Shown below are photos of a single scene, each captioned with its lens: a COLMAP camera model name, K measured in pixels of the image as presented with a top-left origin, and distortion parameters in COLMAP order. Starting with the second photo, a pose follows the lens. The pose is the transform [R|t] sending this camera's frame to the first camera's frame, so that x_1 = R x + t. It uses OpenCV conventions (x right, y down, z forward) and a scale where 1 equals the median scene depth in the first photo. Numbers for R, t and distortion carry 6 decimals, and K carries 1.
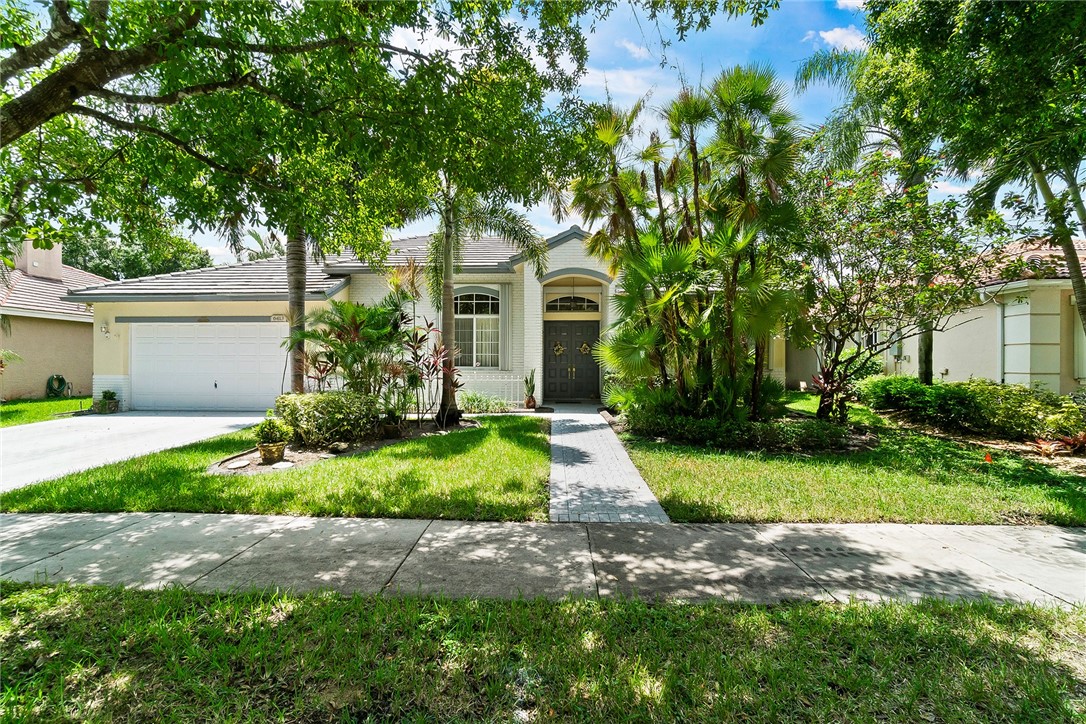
lens RADIAL K [[471.0, 0, 538.3], [0, 471.0, 360.2], [0, 0, 1]] dist [-0.000590, 0.000014]
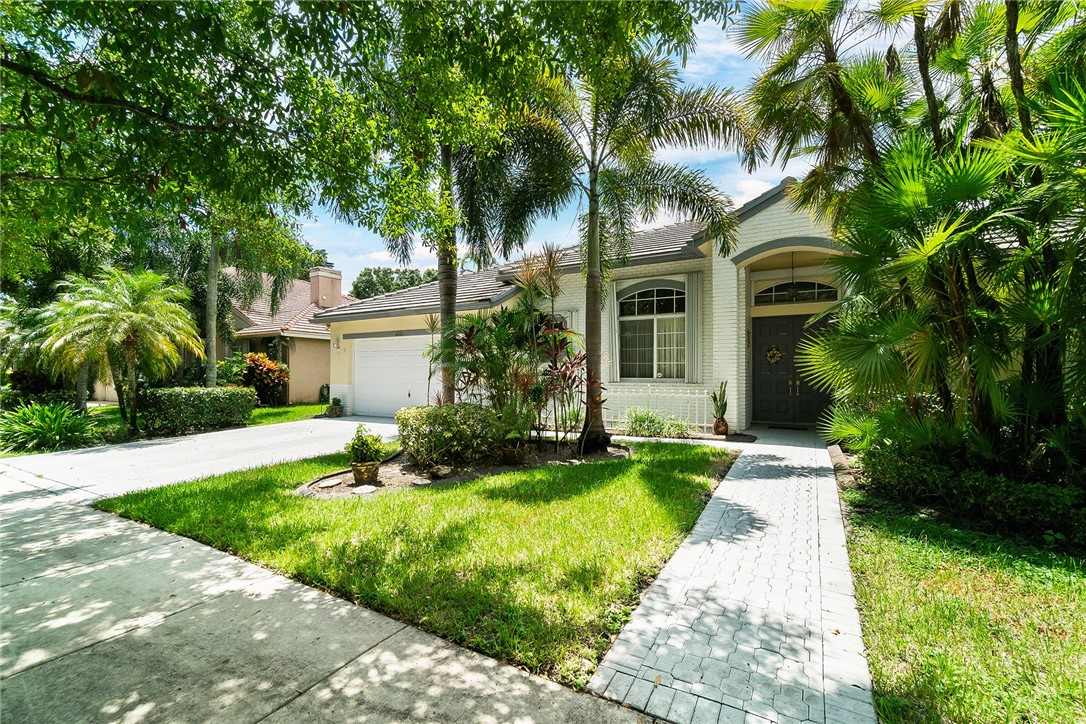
lens RADIAL K [[473.8, 0, 536.8], [0, 473.8, 364.3], [0, 0, 1]] dist [0.004043, 0.000656]
pose [[0.879668, -0.010935, -0.475463, 0.104017], [0.002798, 0.999837, -0.017819, 0.005373], [0.475581, 0.014344, 0.879555, 0.249970]]
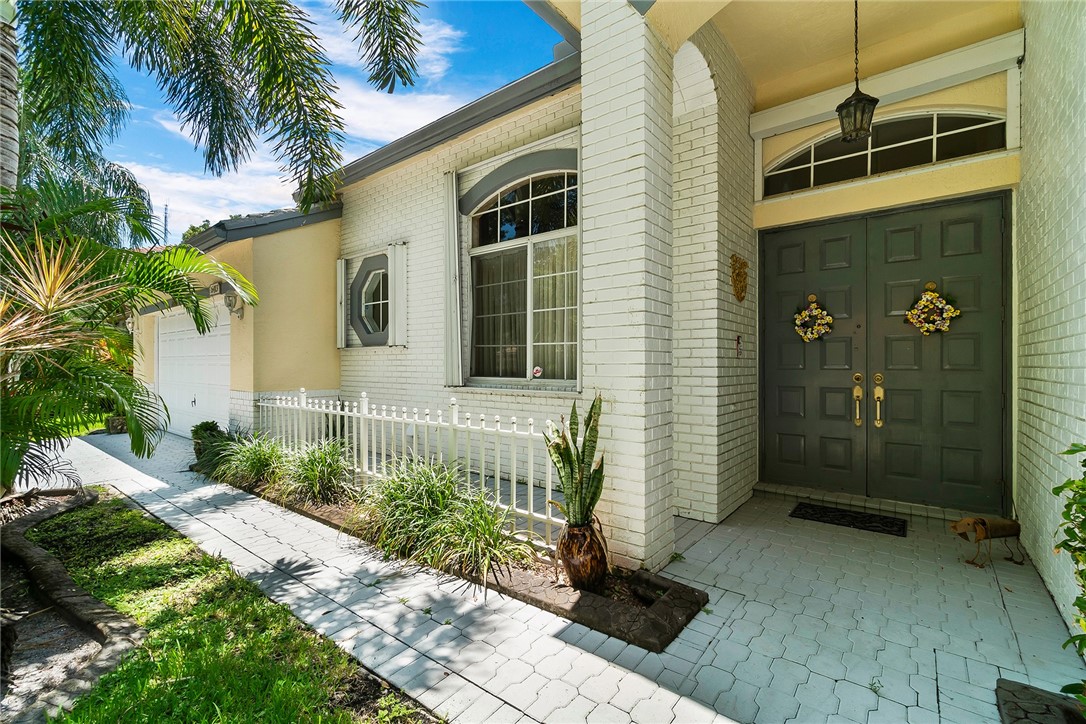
lens RADIAL K [[471.0, 0, 538.3], [0, 471.0, 360.2], [0, 0, 1]] dist [-0.000590, 0.000014]
pose [[0.796665, -0.008131, -0.604366, 0.124793], [0.005777, 0.999966, -0.005838, 0.002797], [0.604393, 0.001159, 0.796686, 0.996887]]
